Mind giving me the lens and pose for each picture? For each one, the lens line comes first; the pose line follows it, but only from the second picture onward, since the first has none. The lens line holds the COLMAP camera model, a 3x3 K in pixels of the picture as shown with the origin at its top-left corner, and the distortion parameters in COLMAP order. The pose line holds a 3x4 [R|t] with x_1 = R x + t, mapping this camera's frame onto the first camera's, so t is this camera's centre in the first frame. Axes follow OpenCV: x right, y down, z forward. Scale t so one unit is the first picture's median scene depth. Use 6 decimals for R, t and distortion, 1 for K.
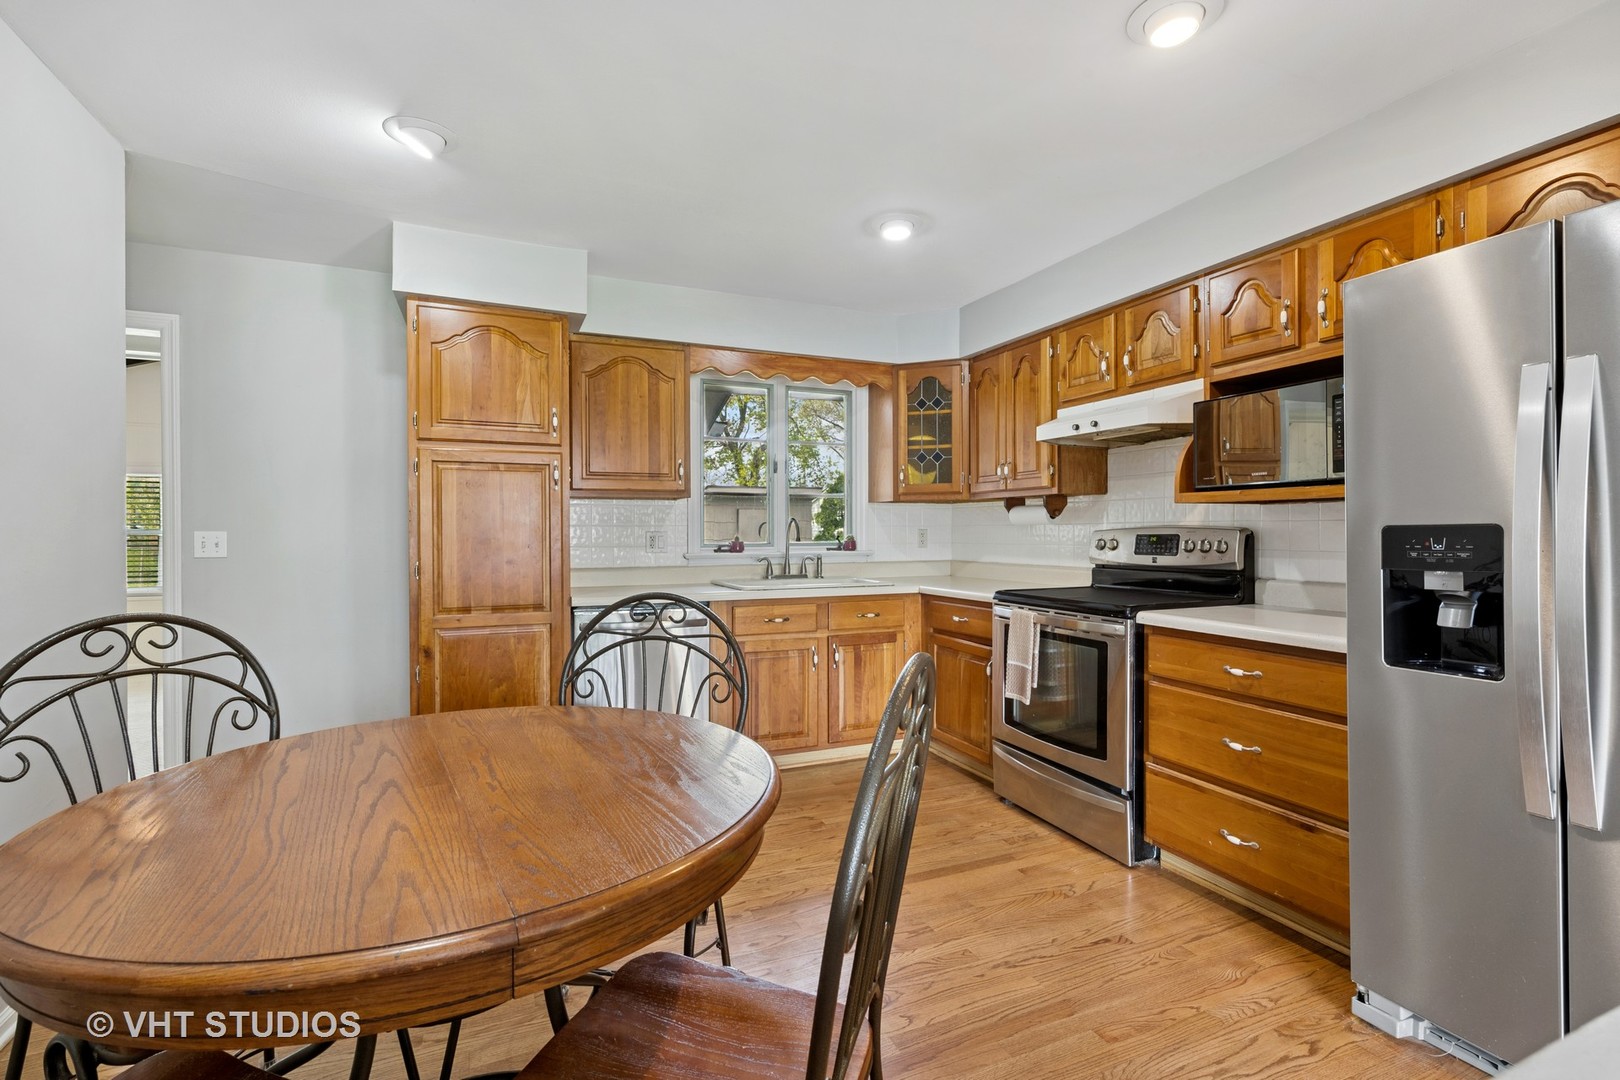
lens RADIAL K [[741.6, 0, 816.2], [0, 741.6, 532.0], [0, 0, 1]] dist [0.000960, -0.000251]
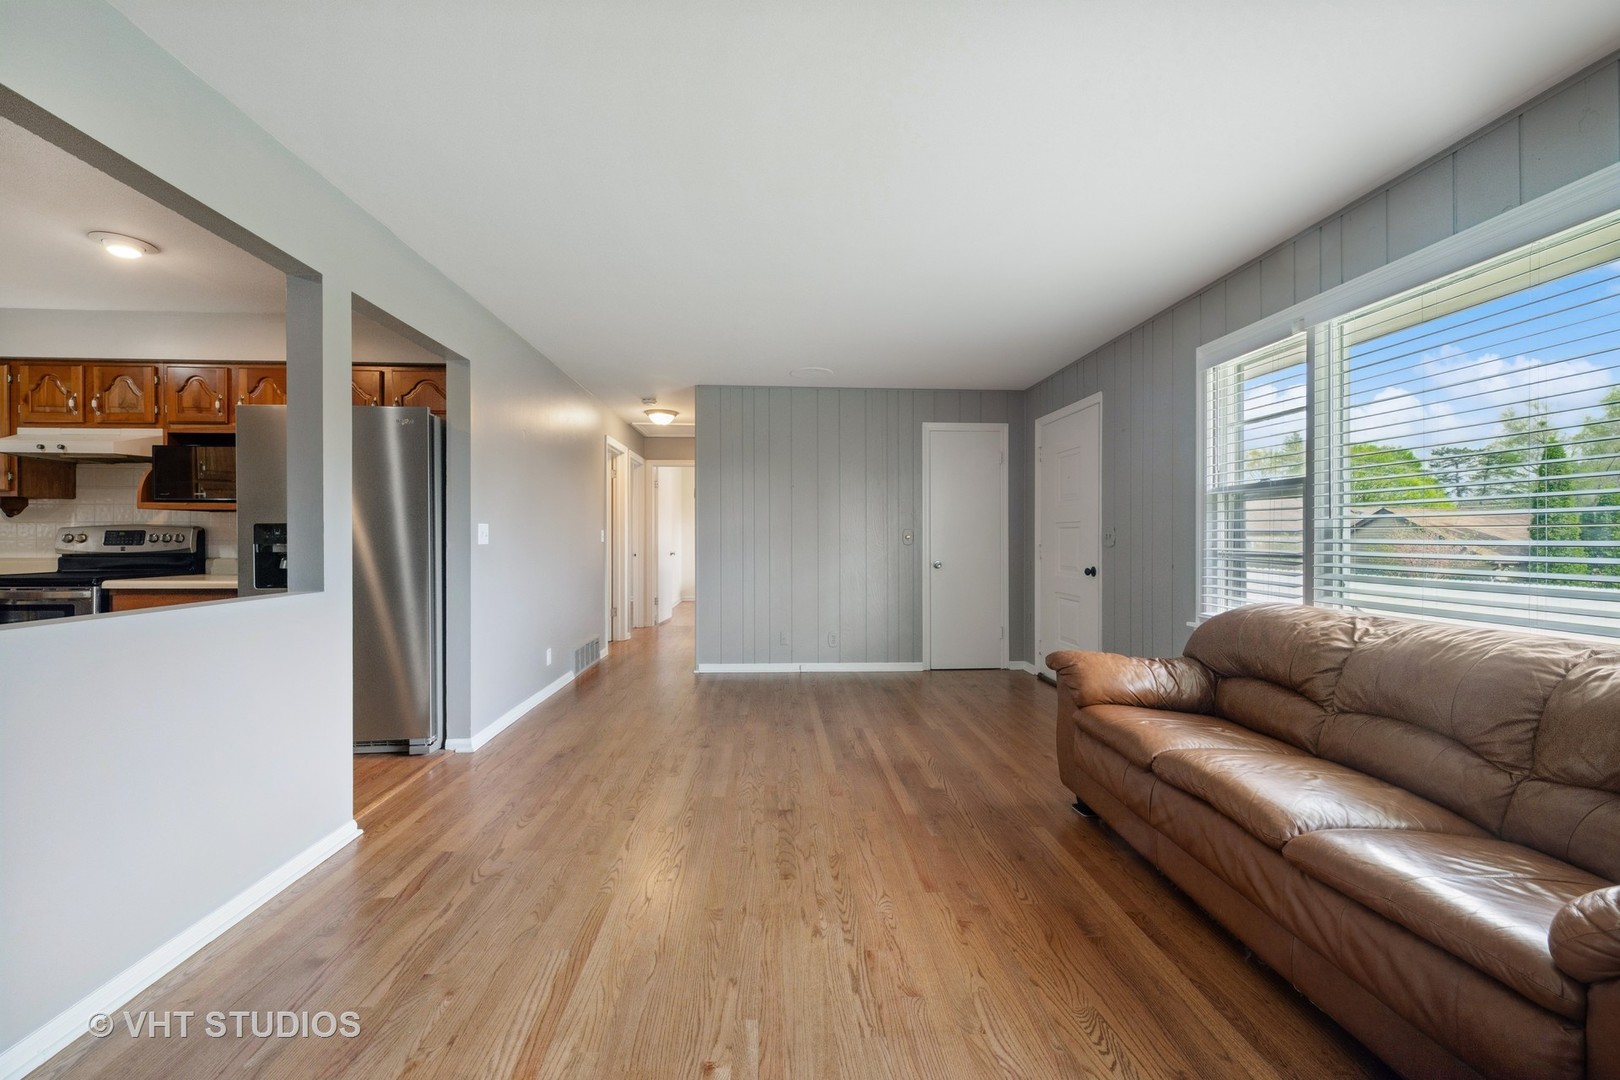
lens RADIAL K [[644.5, 0, 815.0], [0, 644.5, 539.5], [0, 0, 1]] dist [0.000074, -0.000053]
pose [[0.341038, 0.000551, 0.940049, -0.255182], [-0.000562, 1.000000, -0.000382, 0.021528], [-0.940049, -0.000398, 0.341038, -0.678742]]
